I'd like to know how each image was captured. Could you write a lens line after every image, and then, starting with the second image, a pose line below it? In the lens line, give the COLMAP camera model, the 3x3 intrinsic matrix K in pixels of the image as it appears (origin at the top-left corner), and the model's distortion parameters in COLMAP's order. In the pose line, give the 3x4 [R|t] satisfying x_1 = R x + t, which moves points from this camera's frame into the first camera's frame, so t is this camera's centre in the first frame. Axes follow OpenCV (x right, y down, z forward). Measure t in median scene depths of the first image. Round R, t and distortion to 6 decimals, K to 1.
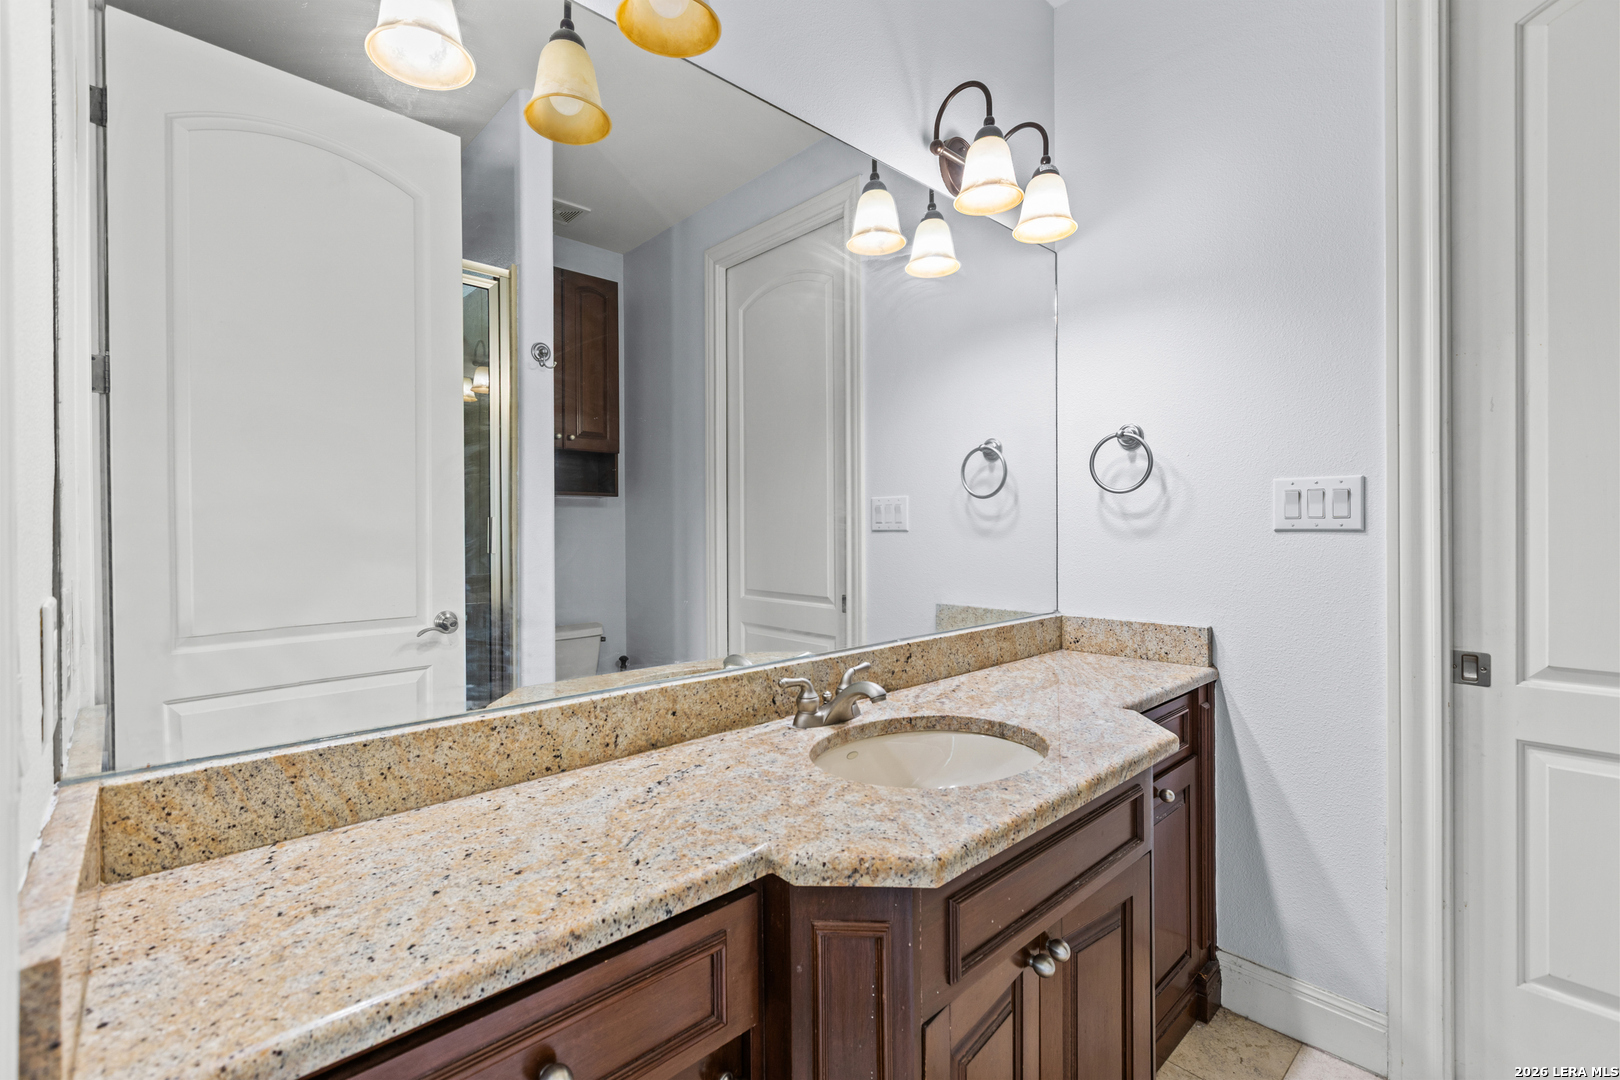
lens RADIAL K [[721.8, 0, 812.0], [0, 721.8, 540.7], [0, 0, 1]] dist [0.003896, -0.002097]
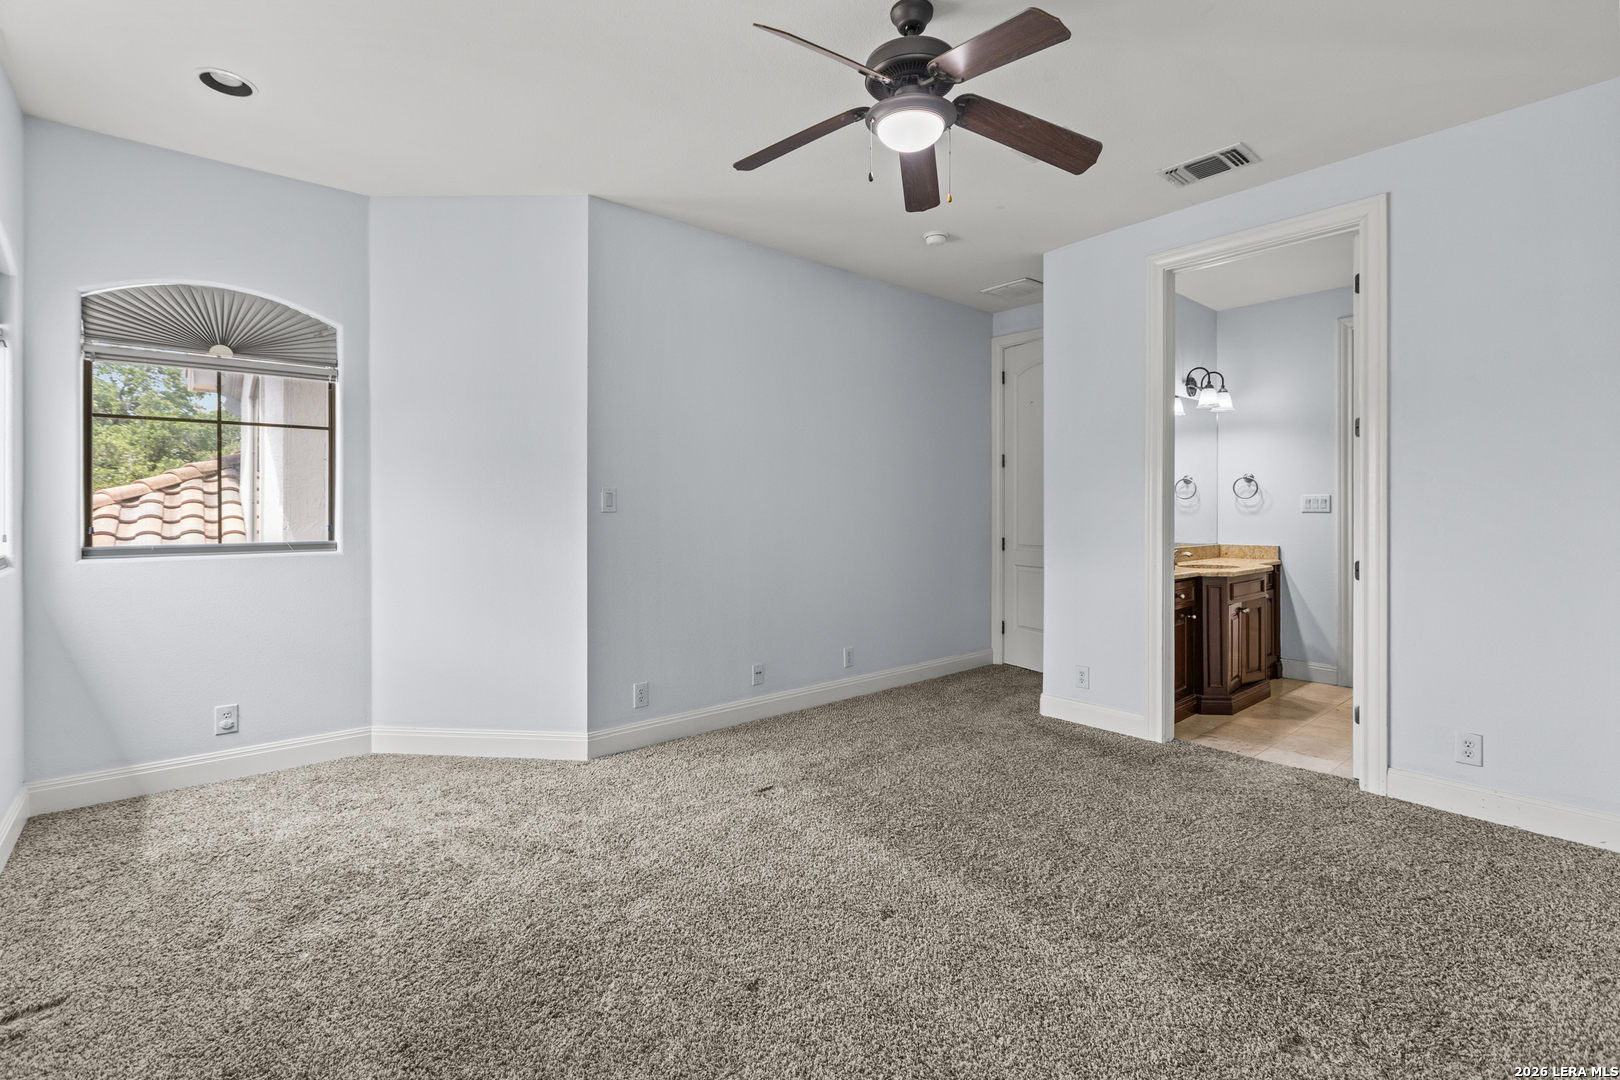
lens RADIAL K [[721.8, 0, 808.2], [0, 721.8, 524.5], [0, 0, 1]] dist [0.003896, -0.002097]
pose [[0.998604, 0.002216, -0.052768, -1.166923], [-0.001860, 0.999975, 0.006802, 0.018879], [0.052782, -0.006695, 0.998584, -1.968689]]
